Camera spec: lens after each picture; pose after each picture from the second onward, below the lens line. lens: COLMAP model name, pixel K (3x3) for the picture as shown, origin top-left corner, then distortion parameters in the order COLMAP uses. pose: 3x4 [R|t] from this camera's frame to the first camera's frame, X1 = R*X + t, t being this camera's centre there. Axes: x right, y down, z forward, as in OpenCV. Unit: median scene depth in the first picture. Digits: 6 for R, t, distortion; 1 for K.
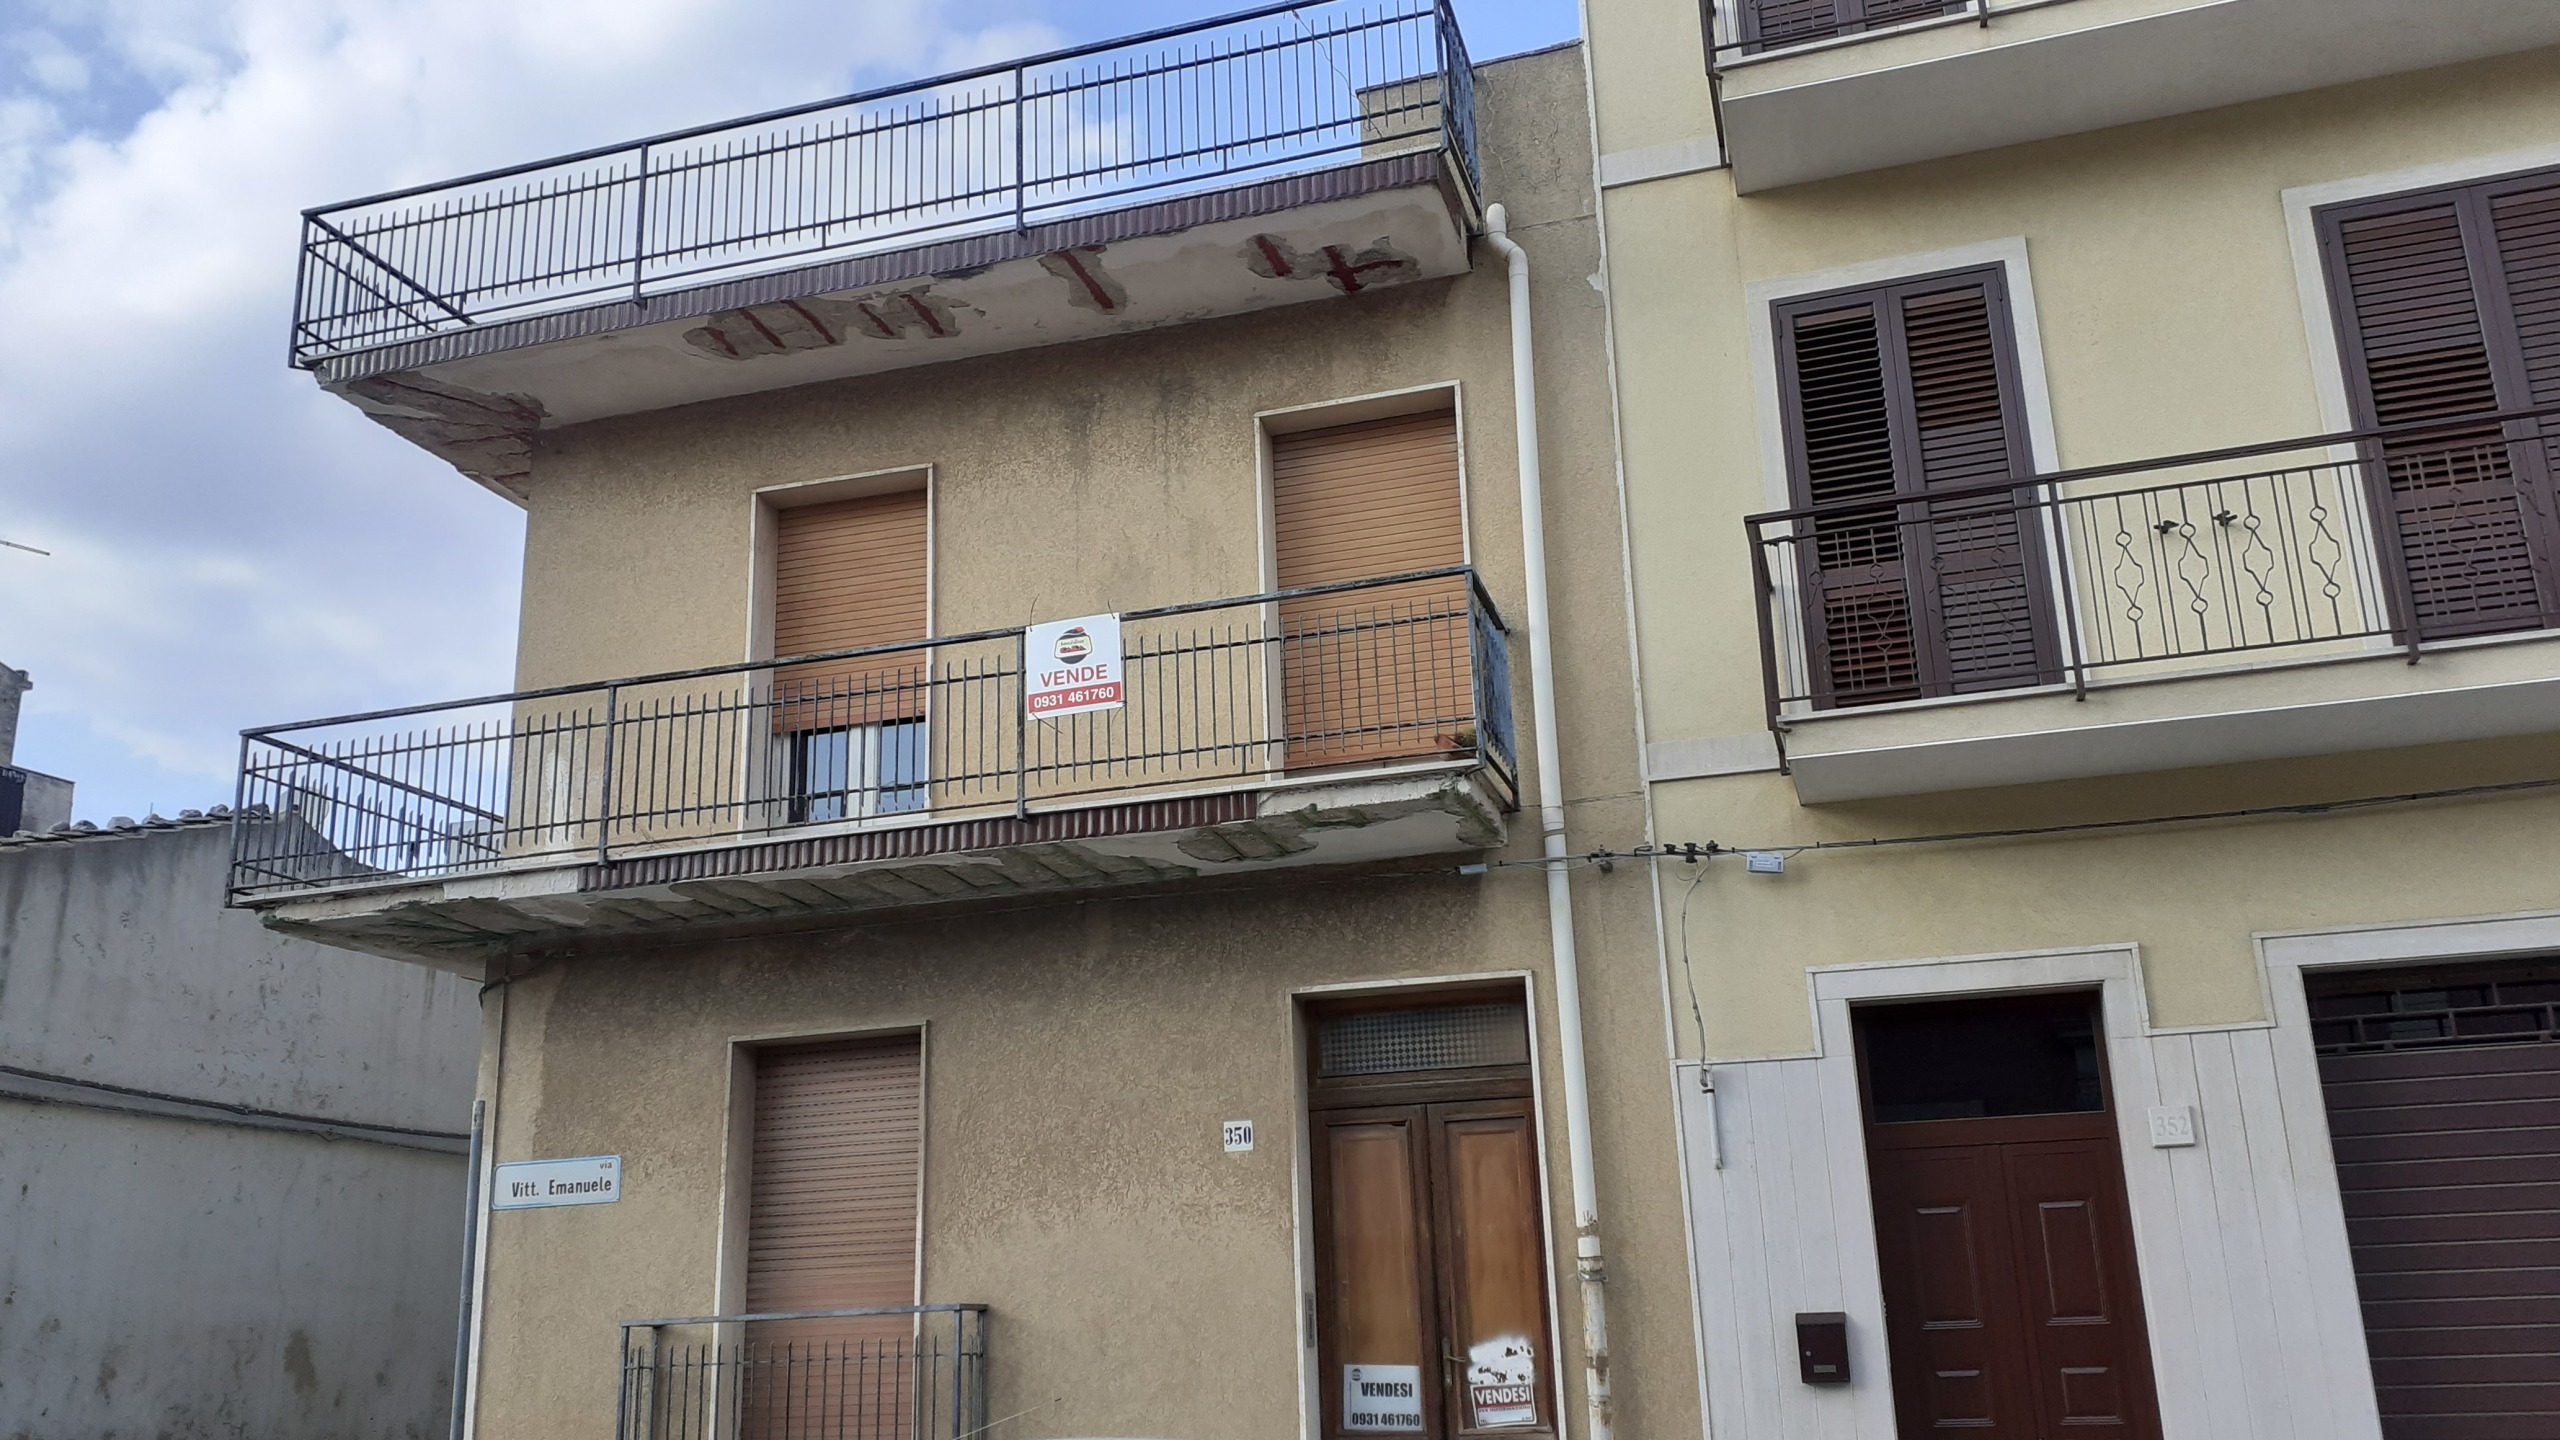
lens RADIAL K [[2064.9, 0, 1269.8], [0, 2064.9, 730.2], [0, 0, 1]] dist [0.113471, -0.228389]
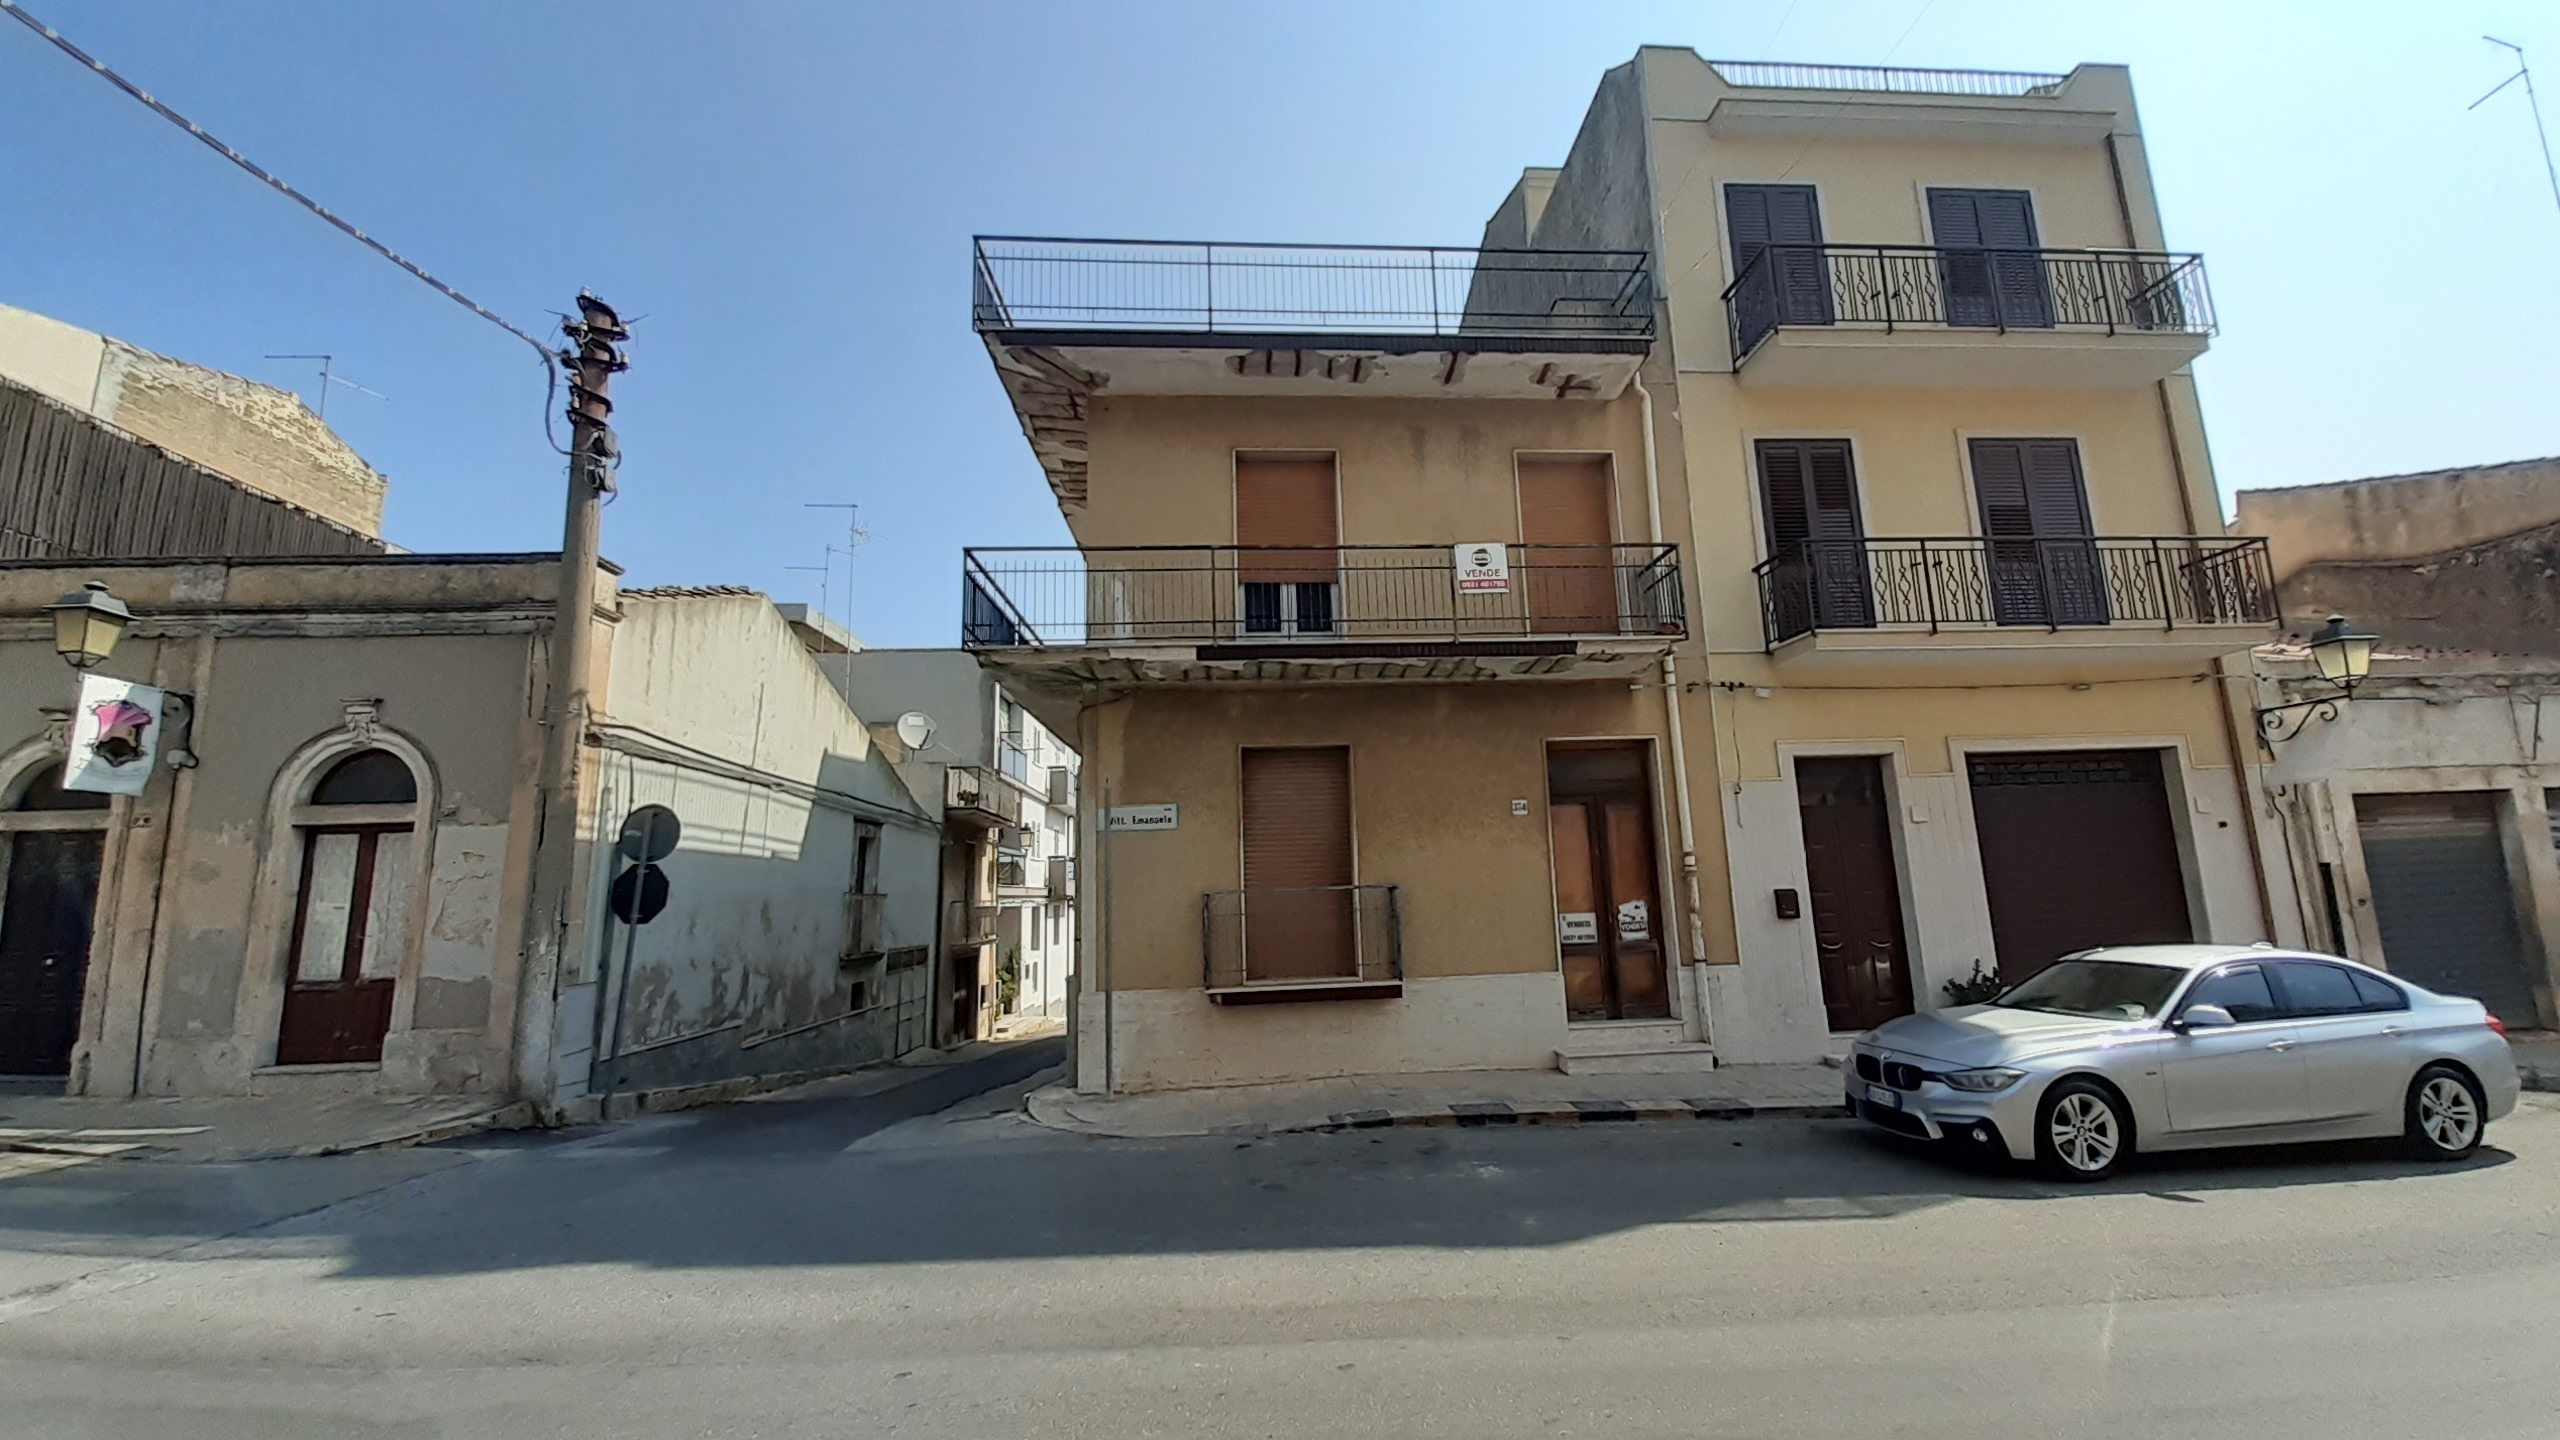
lens RADIAL K [[988.0, 0, 1321.7], [0, 988.0, 721.7], [0, 0, 1]] dist [0.009398, -0.009198]
pose [[0.932896, 0.065438, 0.354151, -0.506699], [-0.097340, 0.992570, 0.073008, 0.054829], [-0.346742, -0.102582, 0.932334, 0.148761]]
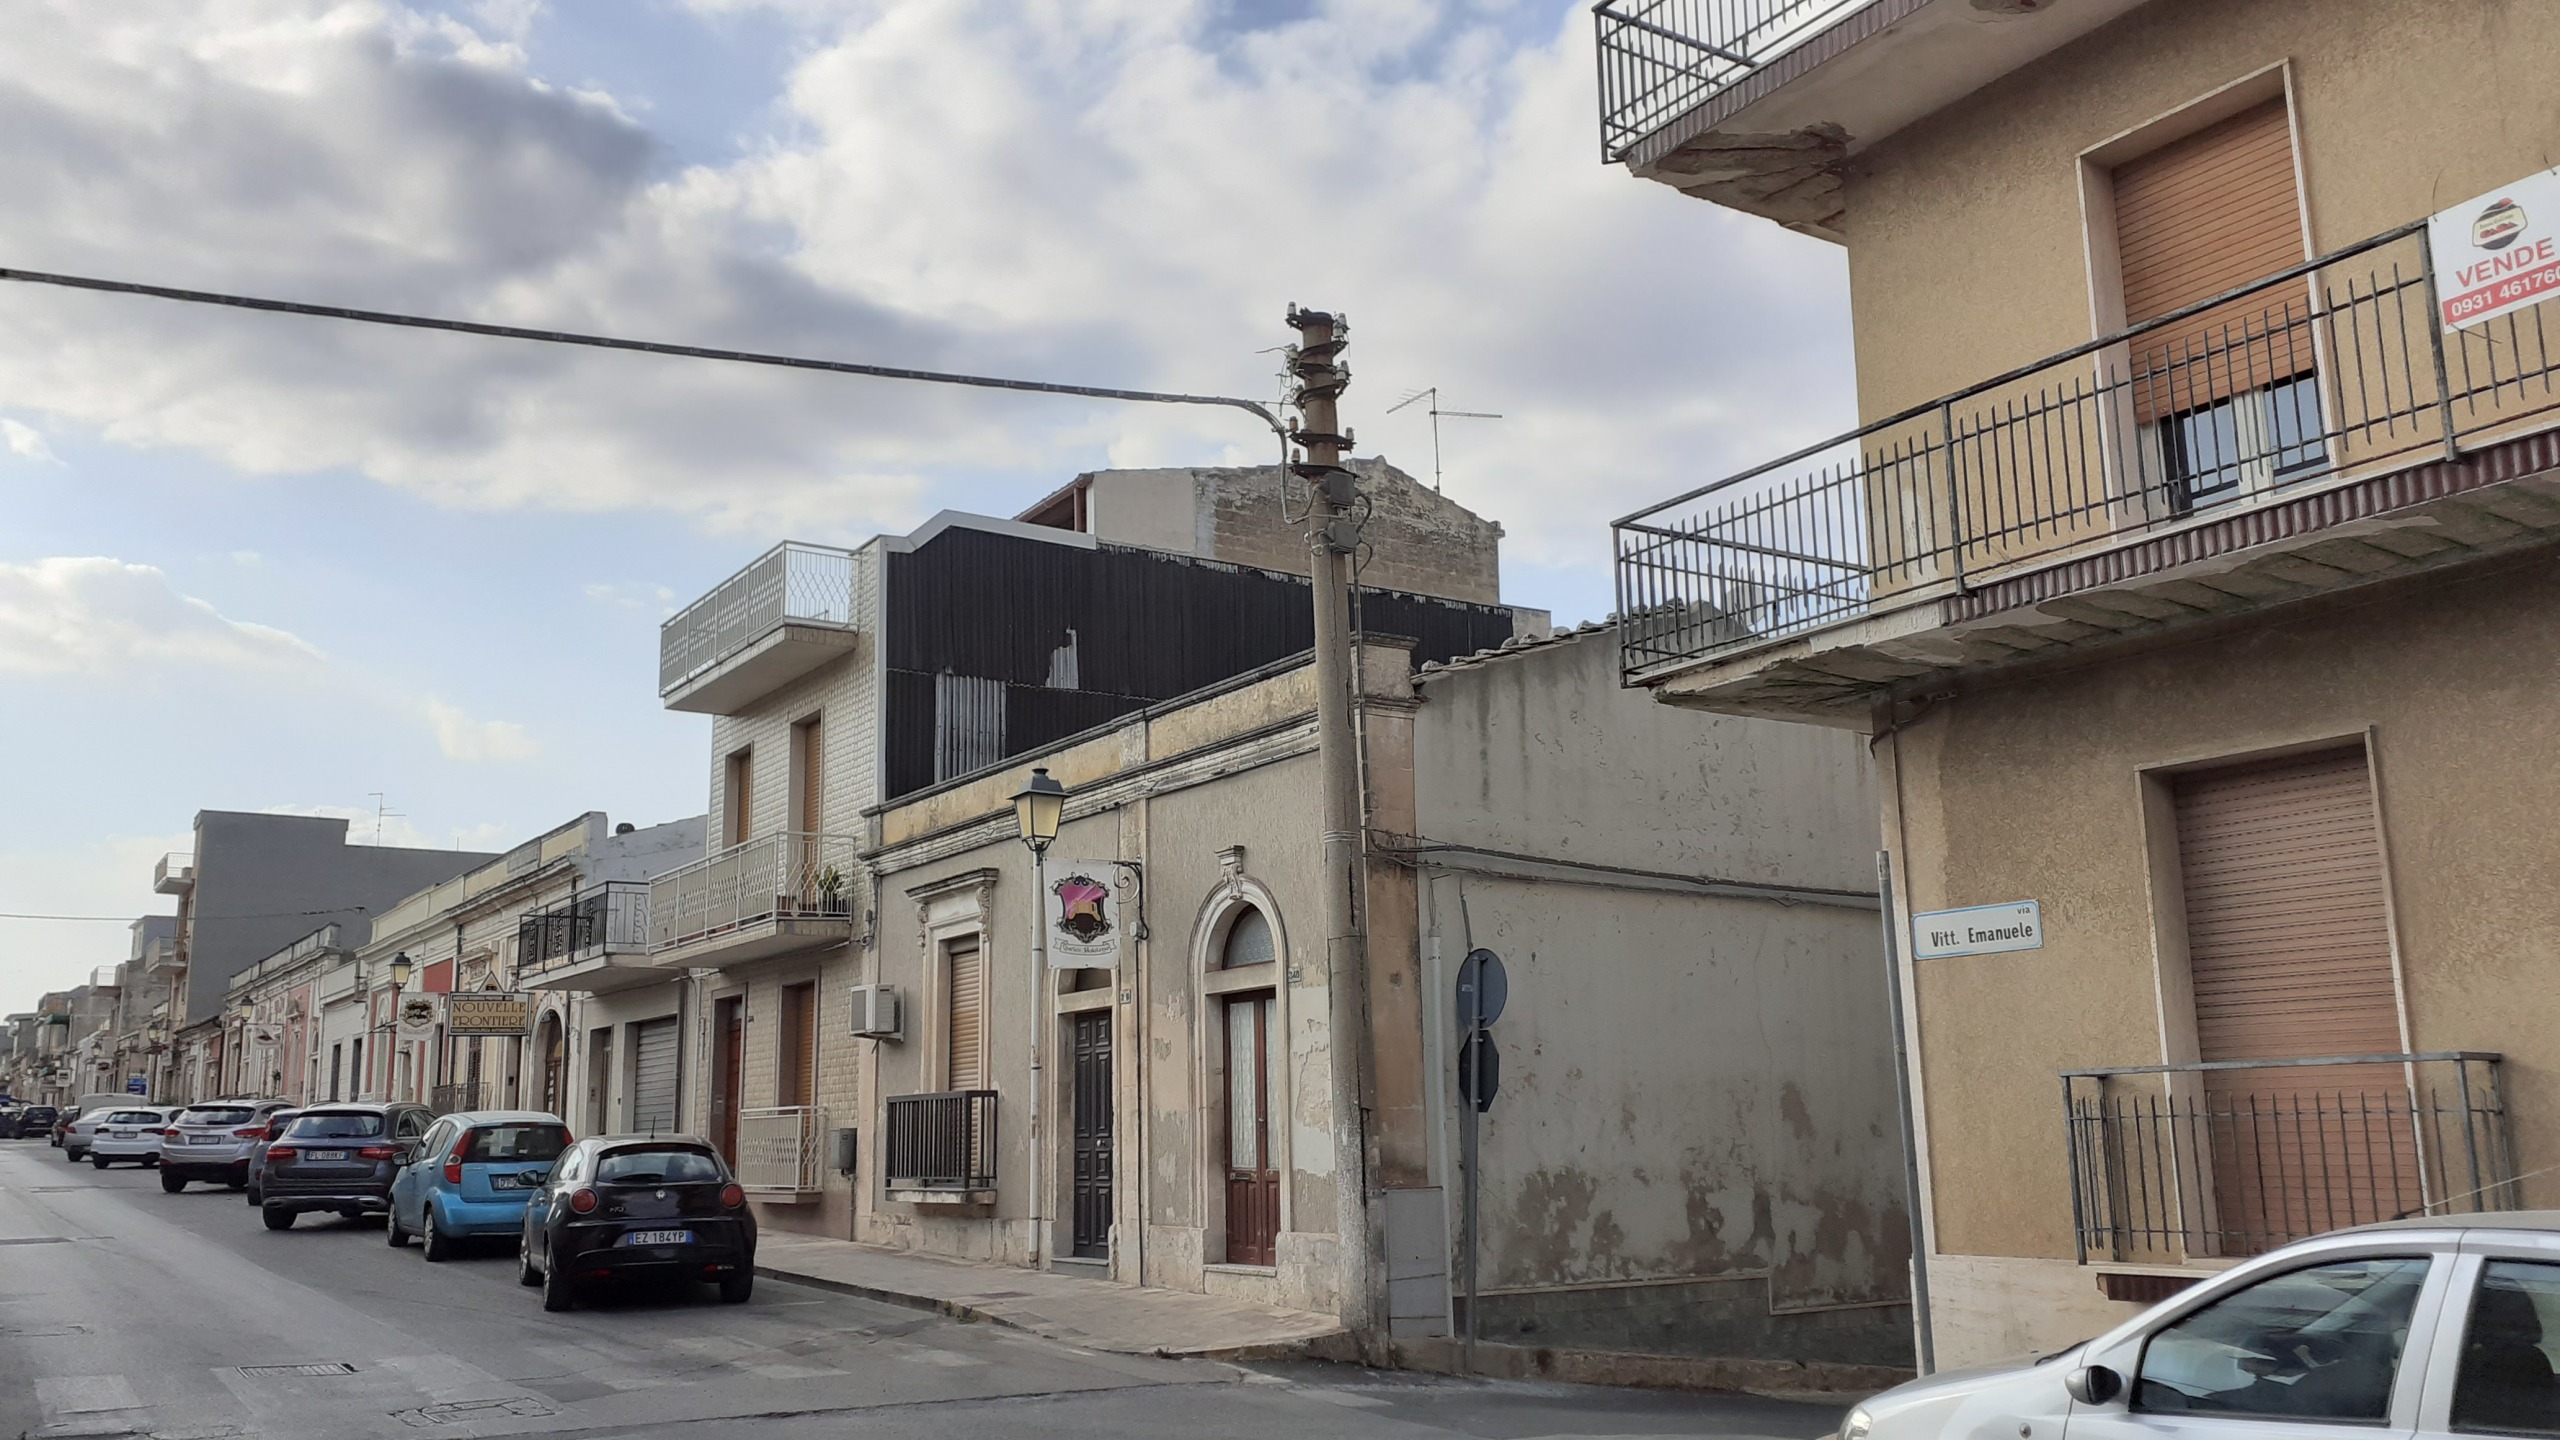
lens RADIAL K [[2043.3, 0, 1267.1], [0, 2043.3, 745.6], [0, 0, 1]] dist [0.076848, -0.121874]
pose [[0.762087, -0.097983, -0.640018, 0.026343], [0.167244, 0.984728, 0.048386, 0.032224], [0.625502, -0.143914, 0.766835, 0.080145]]
